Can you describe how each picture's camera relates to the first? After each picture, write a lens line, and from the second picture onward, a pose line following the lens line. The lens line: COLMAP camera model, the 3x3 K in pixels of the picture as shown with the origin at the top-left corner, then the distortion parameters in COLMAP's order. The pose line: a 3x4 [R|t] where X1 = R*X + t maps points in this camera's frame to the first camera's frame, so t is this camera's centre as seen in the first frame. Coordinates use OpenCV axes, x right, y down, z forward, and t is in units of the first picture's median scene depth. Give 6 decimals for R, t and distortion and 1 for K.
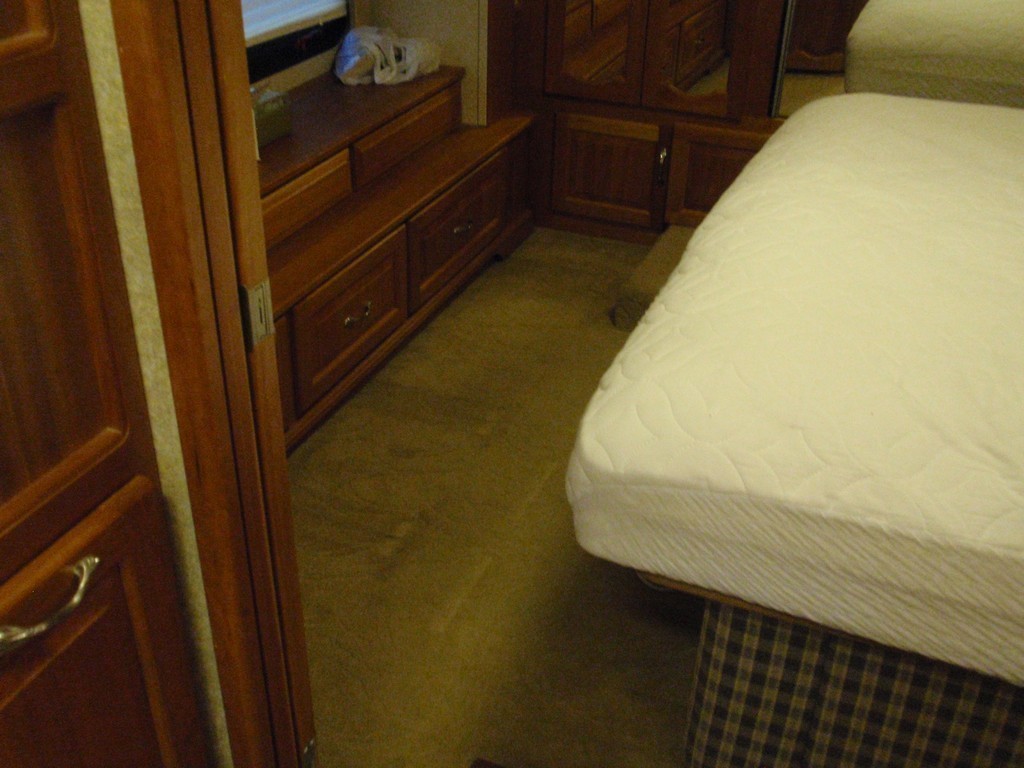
lens RADIAL K [[1112.9, 0, 510.5], [0, 1112.9, 421.9], [0, 0, 1]] dist [-0.001494, -0.027254]
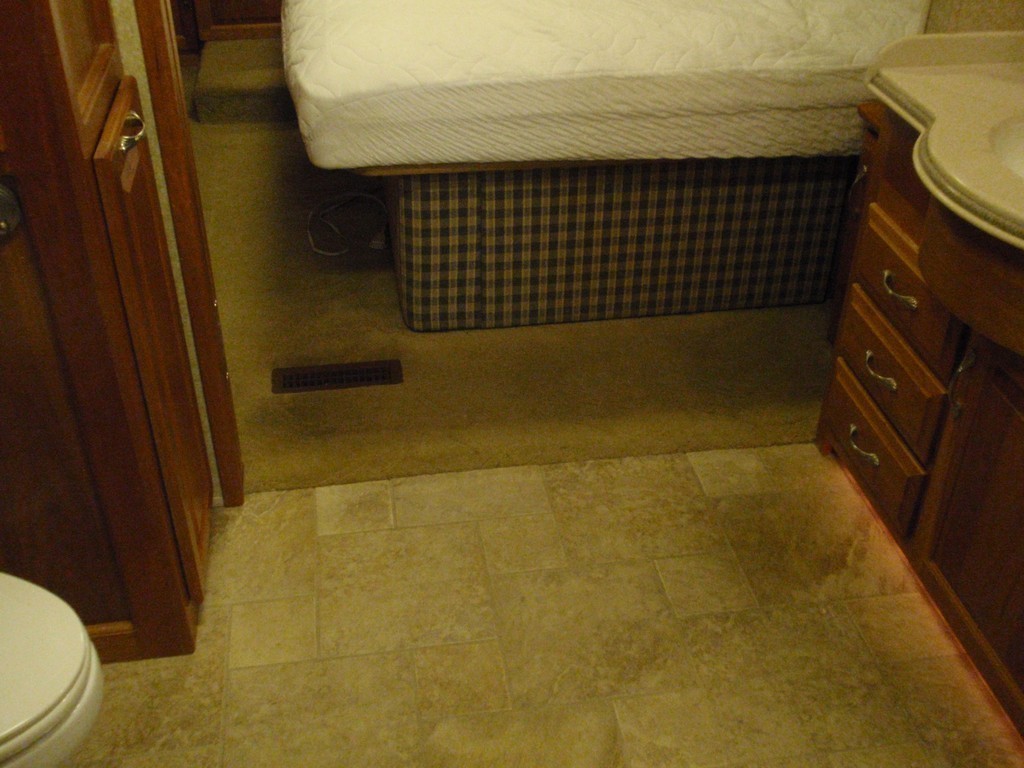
lens RADIAL K [[1100.6, 0, 500.0], [0, 1100.6, 387.9], [0, 0, 1]] dist [-0.000699, 0.017377]
pose [[0.850122, -0.306943, 0.427876, -0.427906], [0.287792, 0.951283, 0.110621, 0.282818], [-0.440986, 0.029098, 0.897042, -0.403549]]
